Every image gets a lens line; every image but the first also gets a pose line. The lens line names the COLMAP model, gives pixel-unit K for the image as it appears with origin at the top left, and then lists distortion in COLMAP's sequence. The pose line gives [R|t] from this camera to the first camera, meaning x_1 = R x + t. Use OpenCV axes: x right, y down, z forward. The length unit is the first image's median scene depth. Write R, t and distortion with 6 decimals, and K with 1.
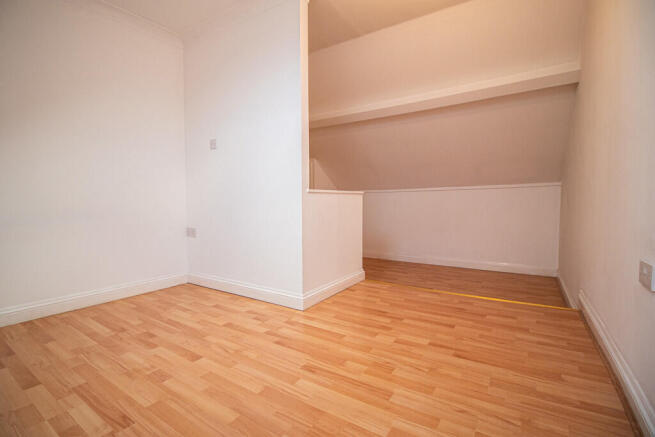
lens RADIAL K [[306.2, 0, 326.6], [0, 306.2, 216.5], [0, 0, 1]] dist [-0.014544, -0.003221]
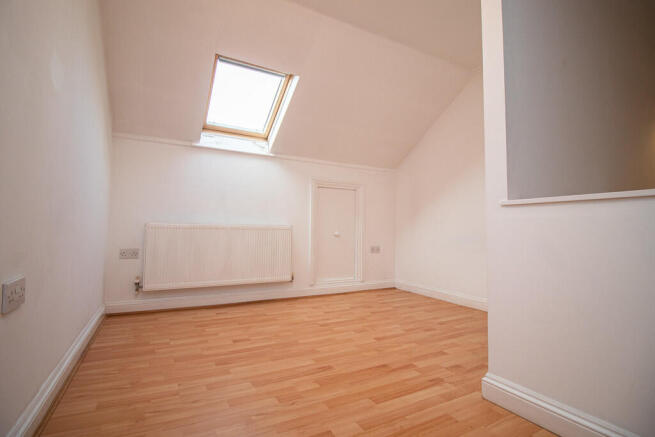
lens RADIAL K [[306.2, 0, 308.4], [0, 306.2, 220.2], [0, 0, 1]] dist [-0.014544, -0.003221]
pose [[-0.505263, -0.023865, -0.862636, 0.823740], [-0.055224, 0.998463, 0.004724, -0.042401], [0.861197, 0.050025, -0.505804, 1.275891]]
